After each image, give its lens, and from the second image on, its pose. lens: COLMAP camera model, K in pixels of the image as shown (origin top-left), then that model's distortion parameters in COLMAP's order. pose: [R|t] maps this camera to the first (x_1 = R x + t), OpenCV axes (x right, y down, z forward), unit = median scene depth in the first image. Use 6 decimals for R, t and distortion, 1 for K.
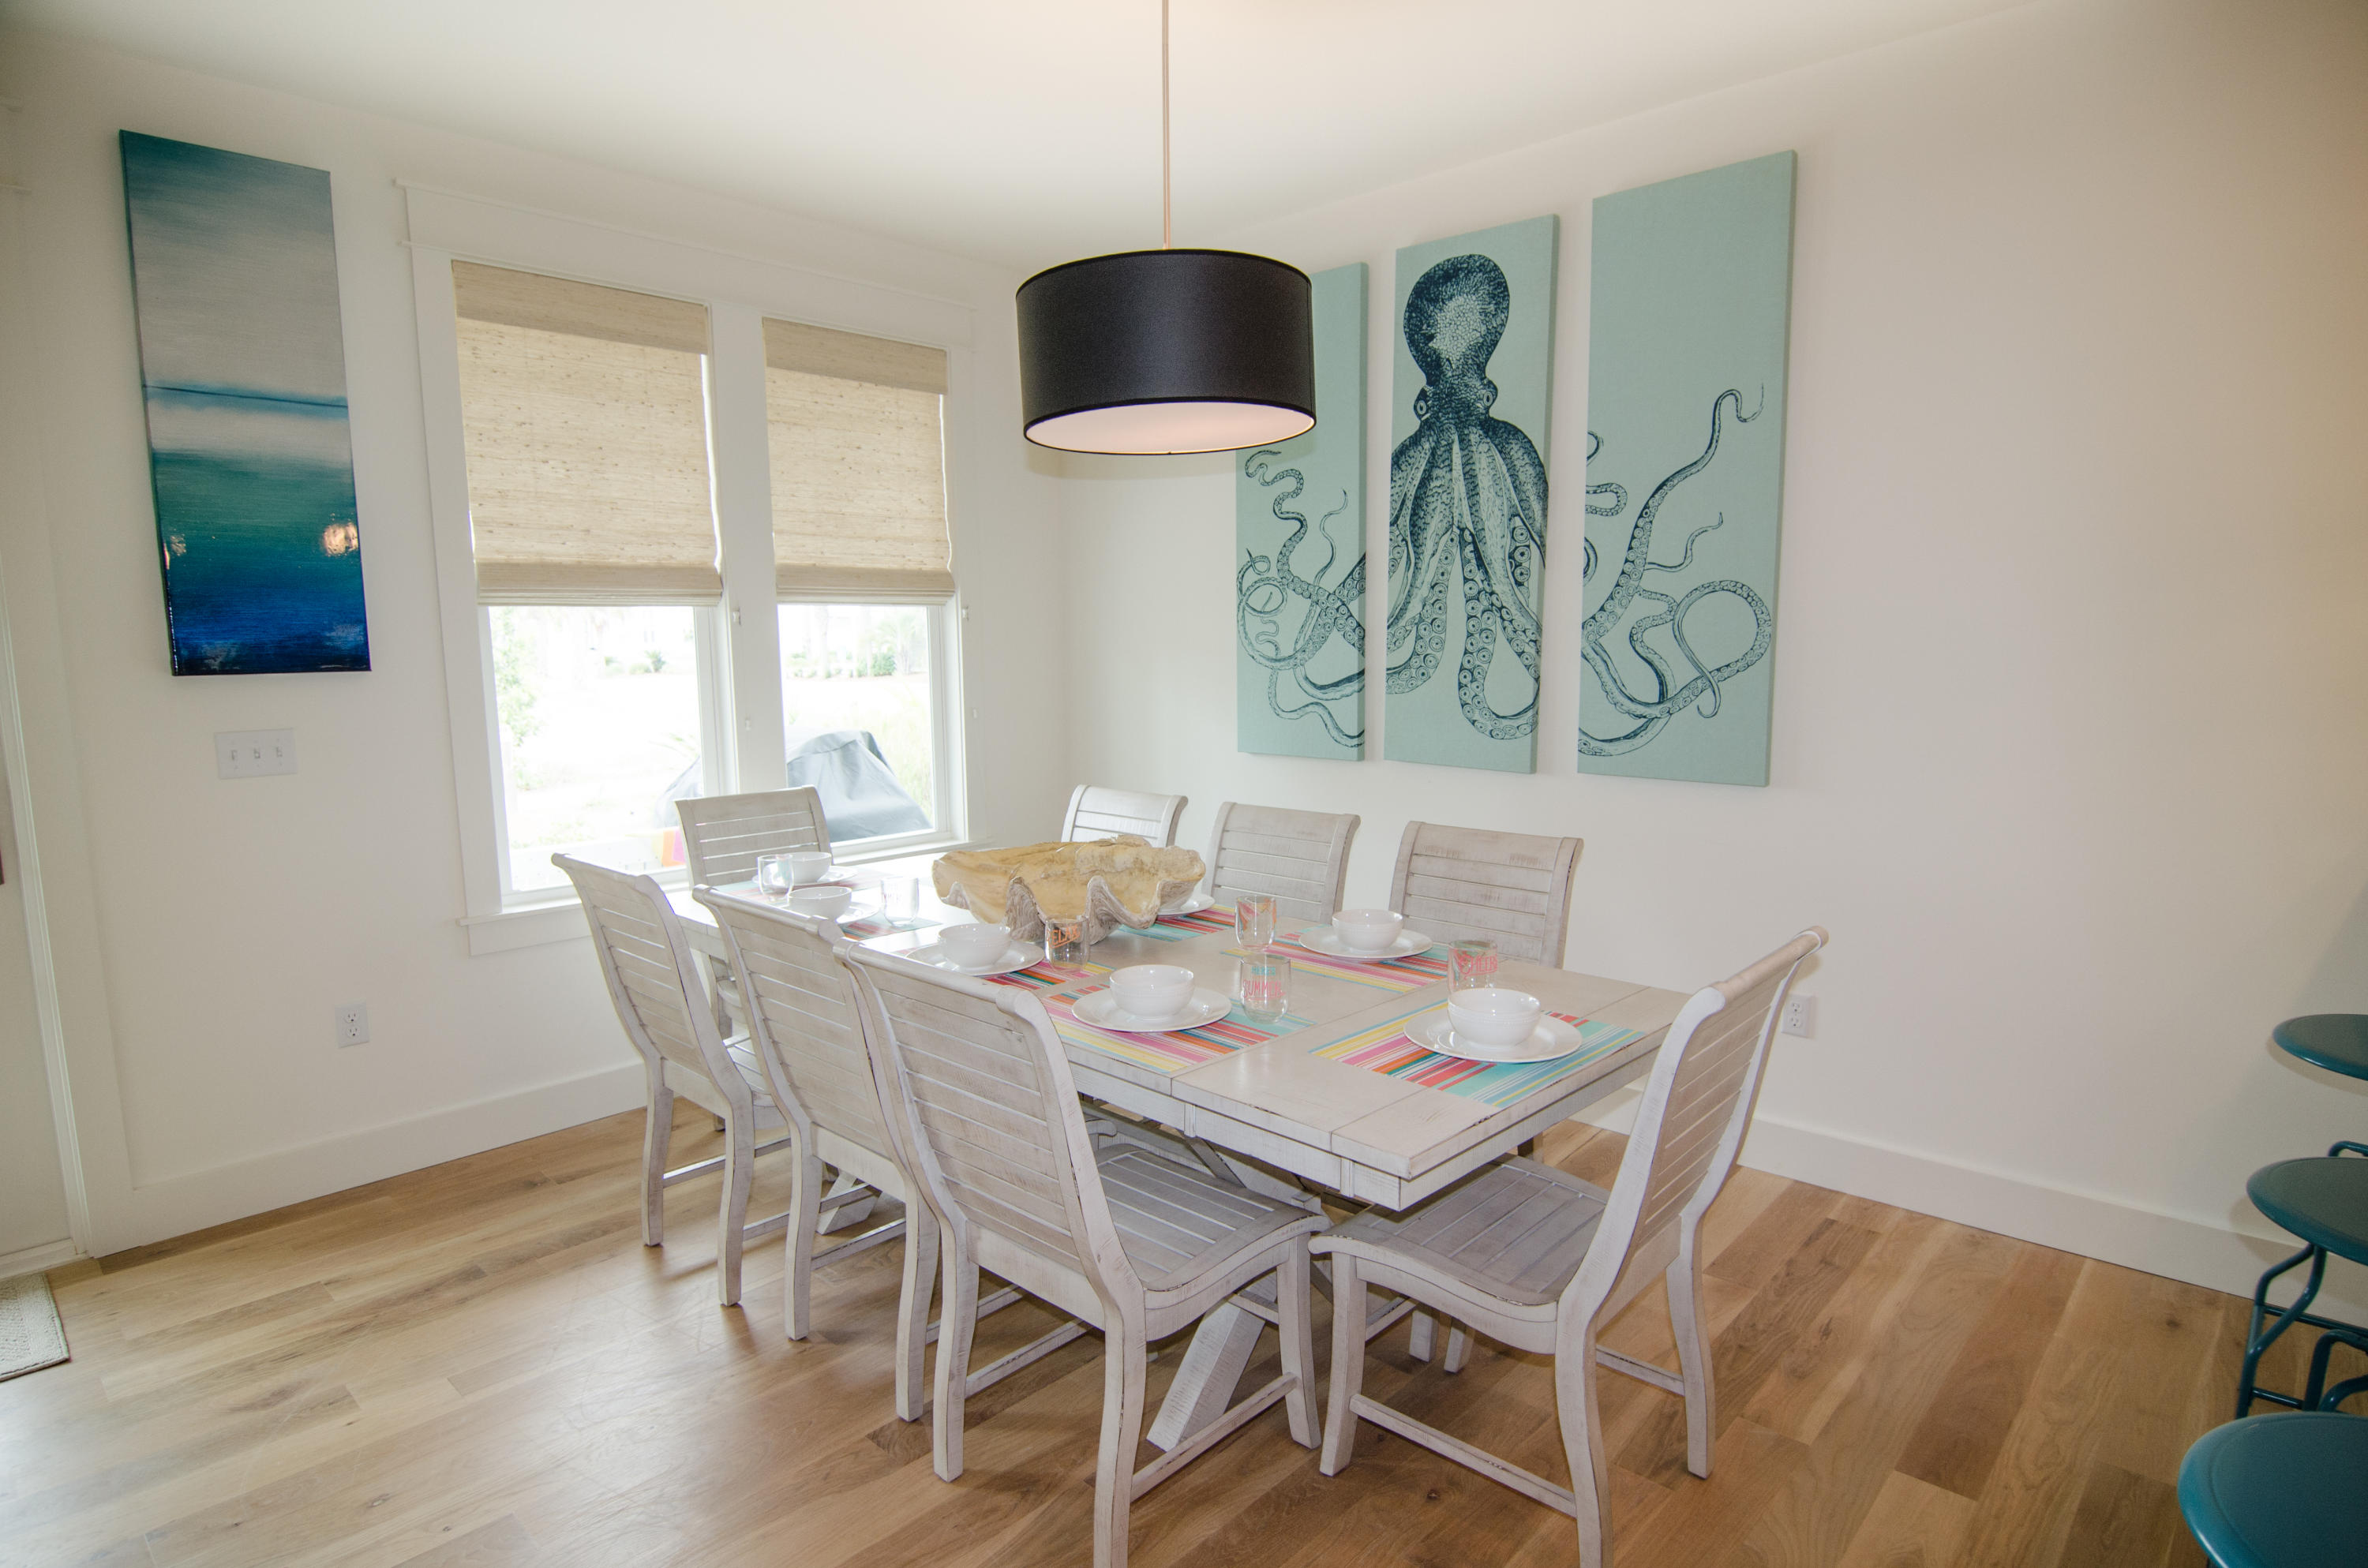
lens RADIAL K [[1267.7, 0, 1193.6], [0, 1267.7, 800.5], [0, 0, 1]] dist [-0.005328, -0.011059]
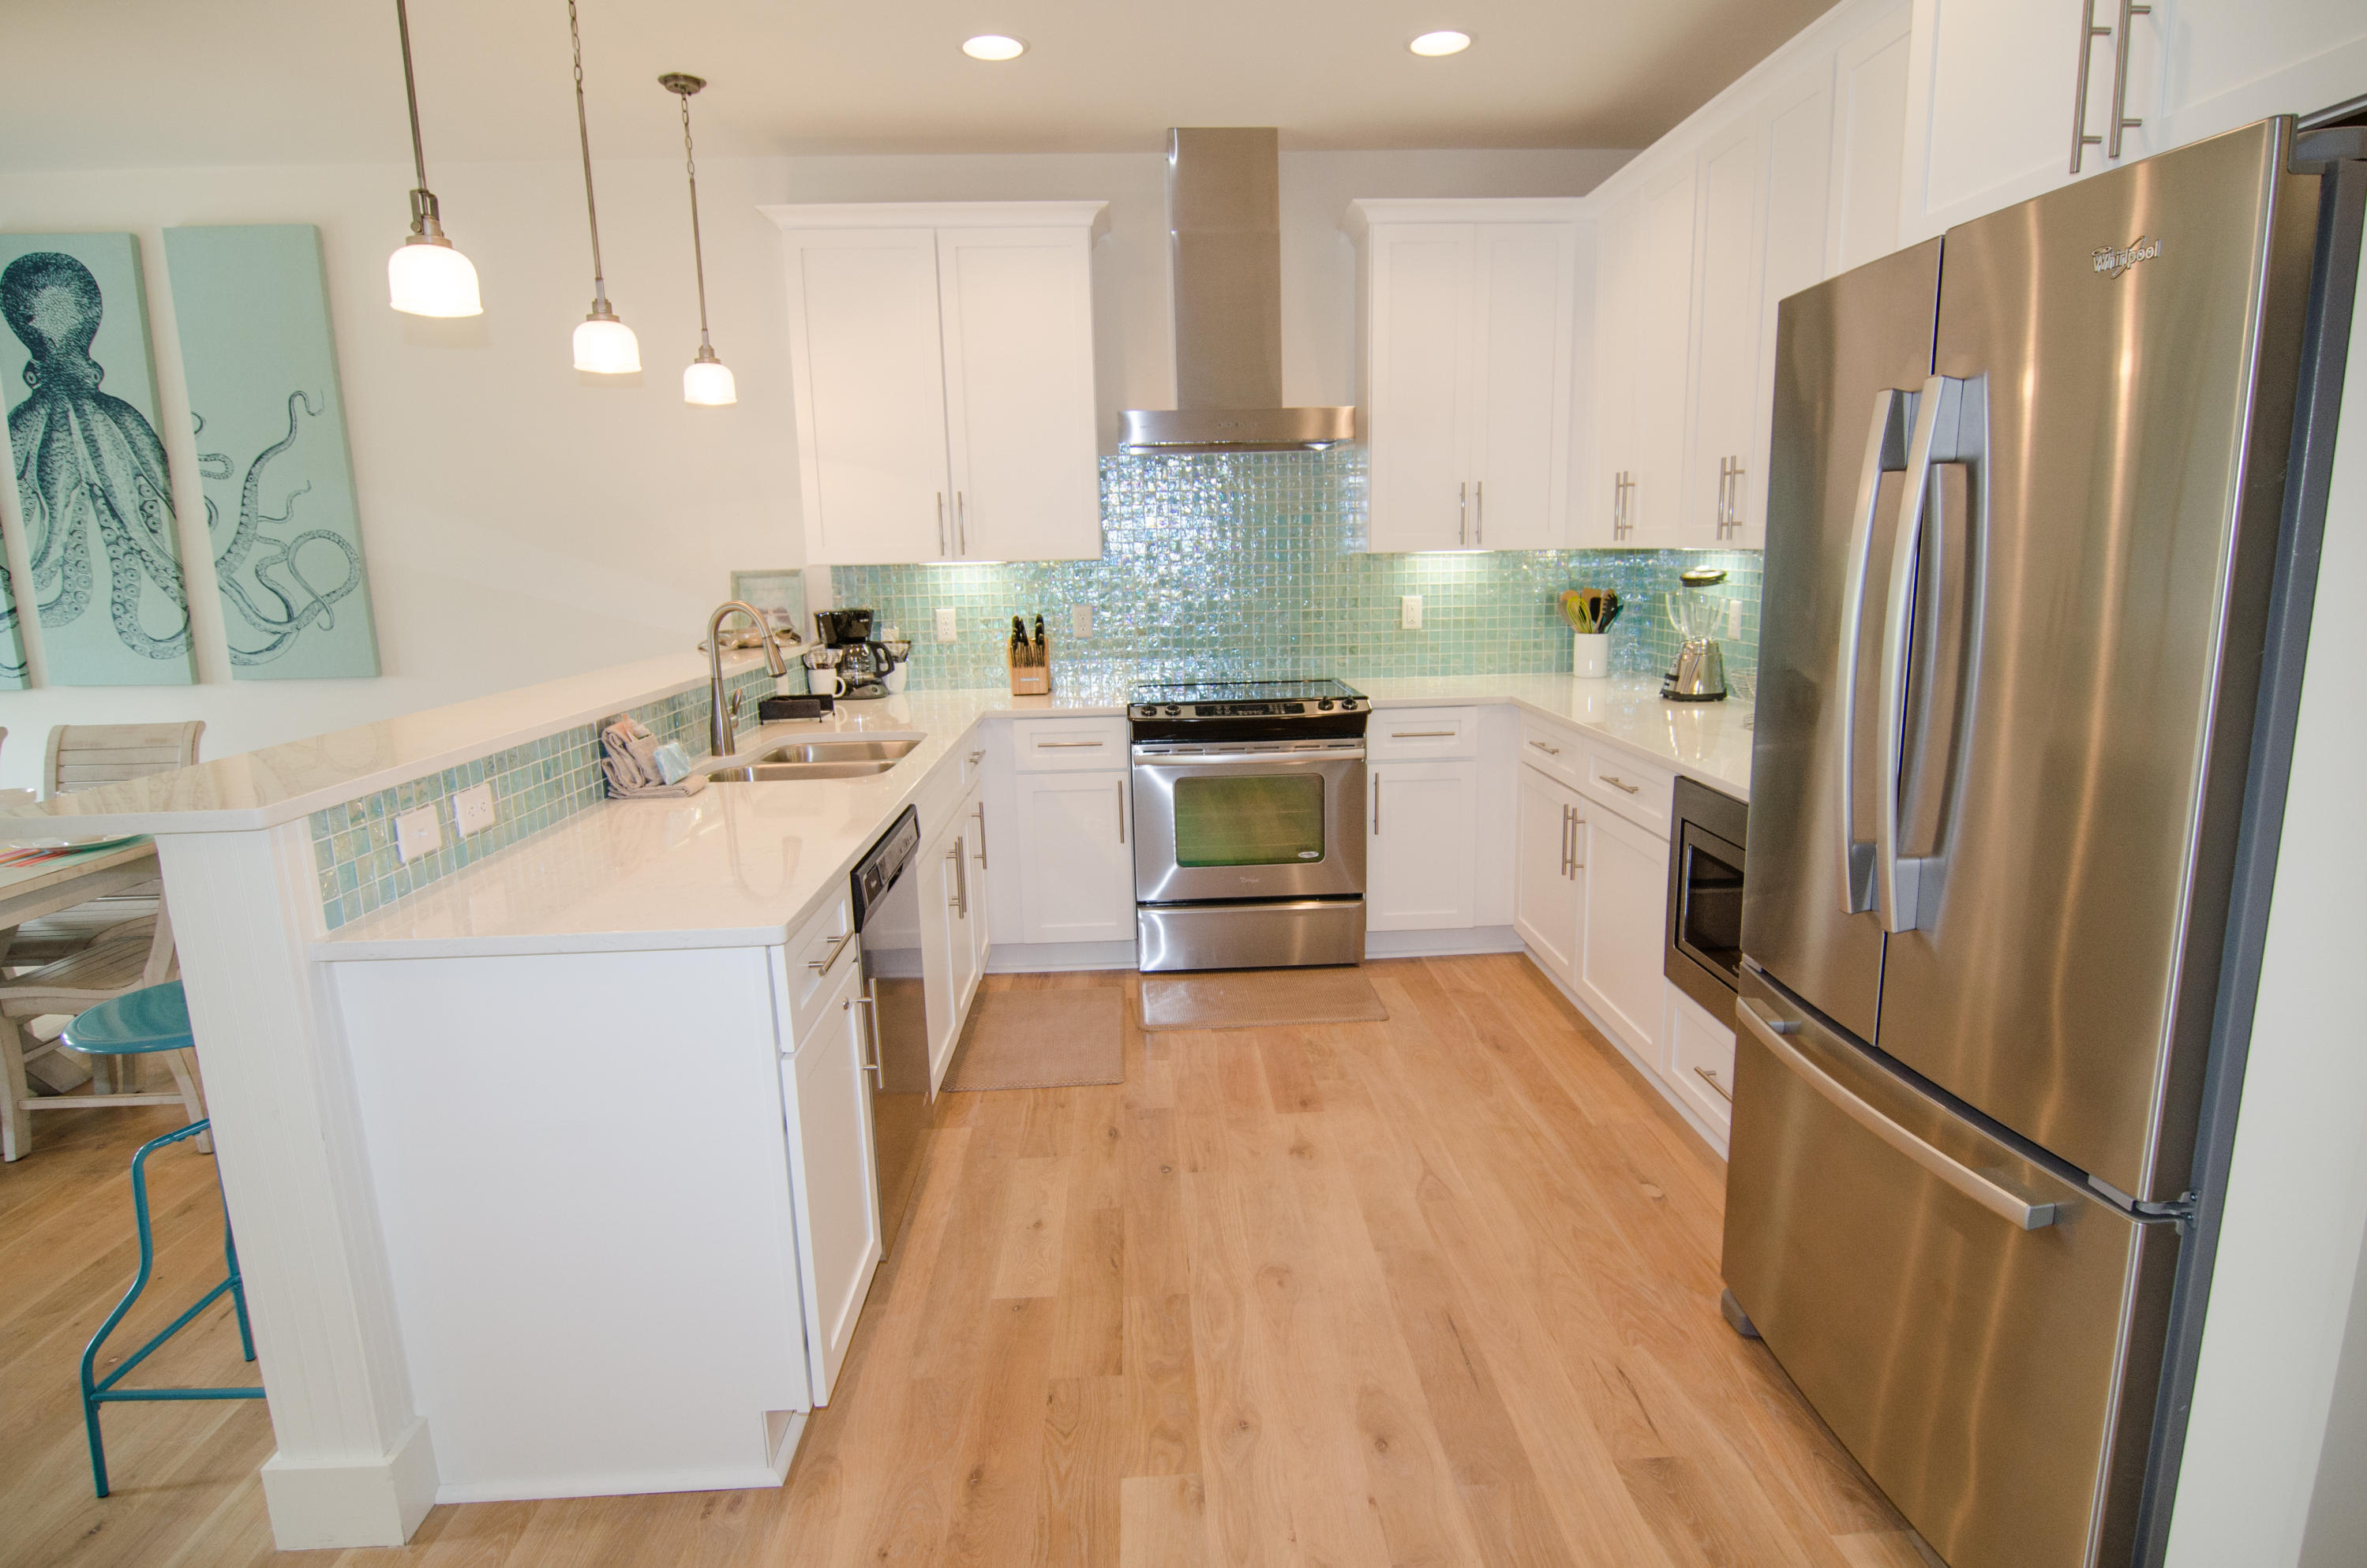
lens RADIAL K [[1267.2, 0, 1197.1], [0, 1267.2, 809.7], [0, 0, 1]] dist [-0.005328, -0.011059]
pose [[0.692708, -0.143356, 0.706827, 0.057388], [0.107622, 0.989620, 0.095238, 0.088240], [-0.713143, 0.010098, 0.700946, -0.565242]]
